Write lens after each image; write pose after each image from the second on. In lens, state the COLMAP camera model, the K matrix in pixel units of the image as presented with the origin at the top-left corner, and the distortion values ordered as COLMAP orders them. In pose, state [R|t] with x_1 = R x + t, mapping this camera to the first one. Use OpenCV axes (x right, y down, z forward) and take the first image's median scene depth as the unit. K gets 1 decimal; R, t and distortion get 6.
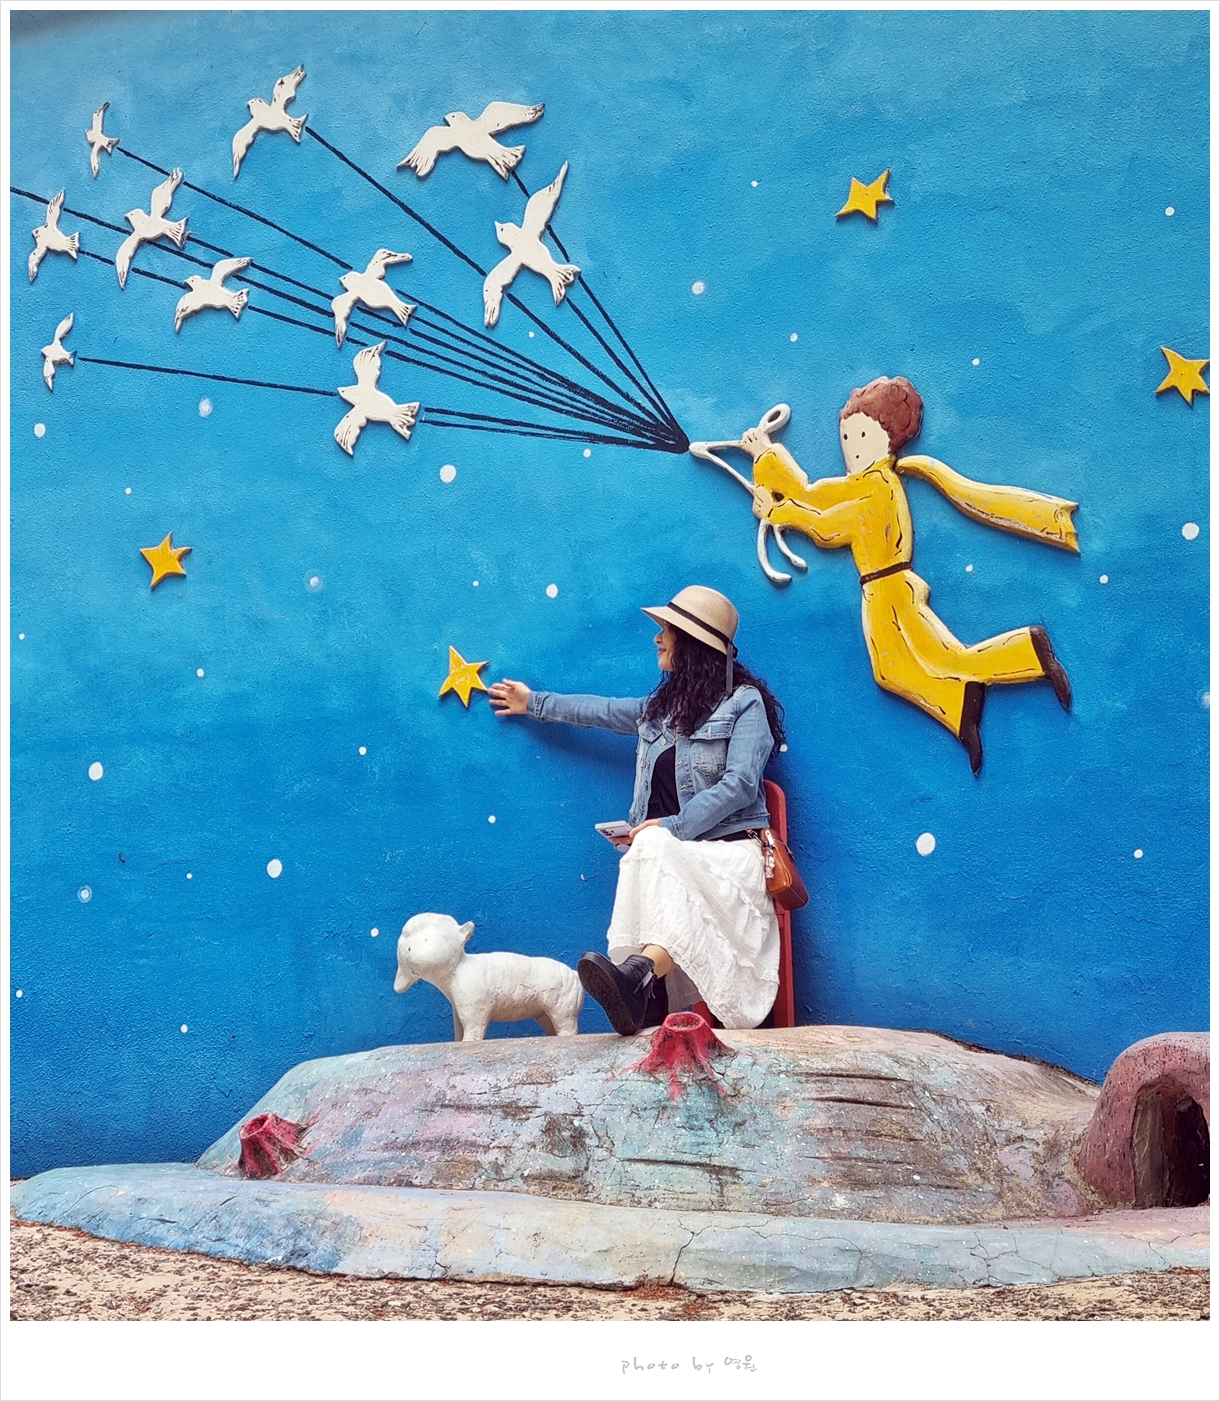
lens RADIAL K [[2205.9, 0, 609.3], [0, 2205.9, 700.8], [0, 0, 1]] dist [0.048298, 0.000000]
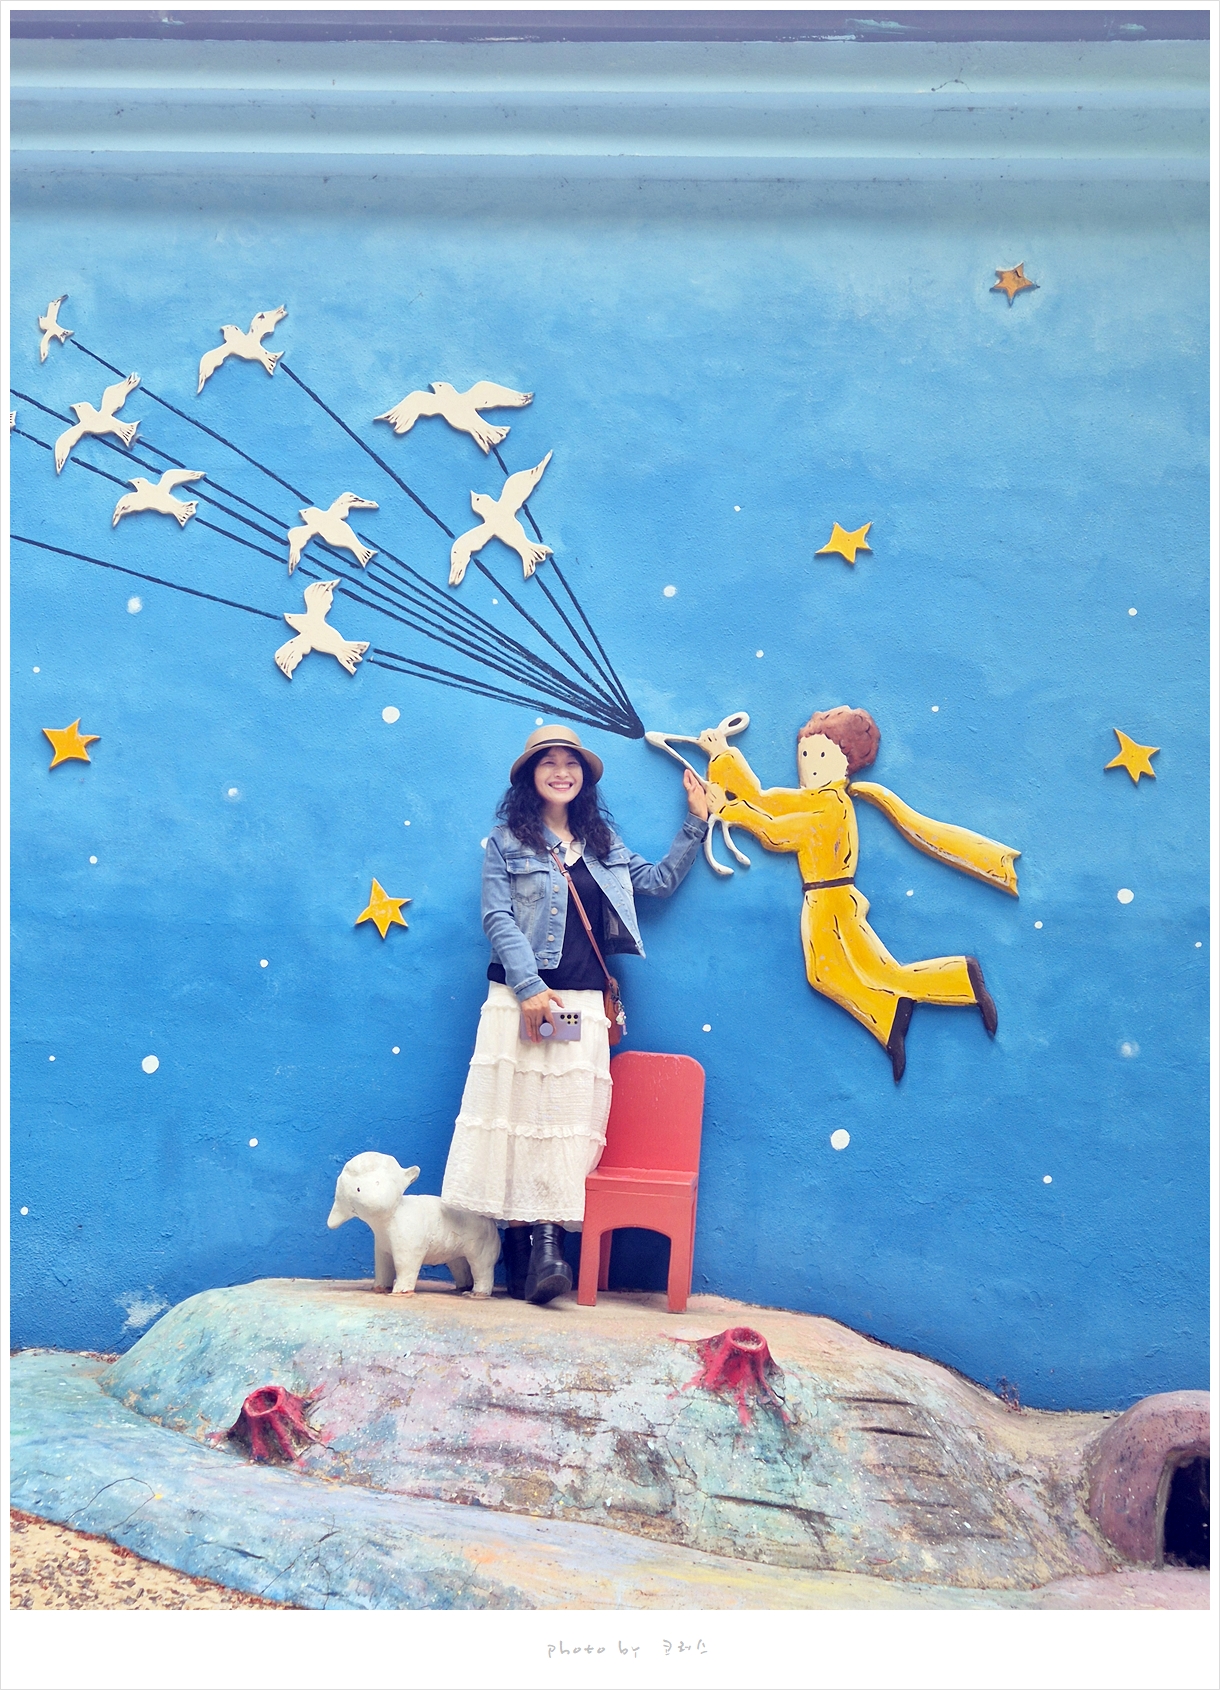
lens RADIAL K [[1707.0, 0, 612.0], [0, 1707.0, 842.6], [0, 0, 1]] dist [0.051962, 0.000000]
pose [[0.954599, 0.155324, 0.254194, -0.190036], [-0.147592, 0.987817, -0.049336, -0.020061], [-0.258760, 0.009580, 0.965894, 0.206830]]
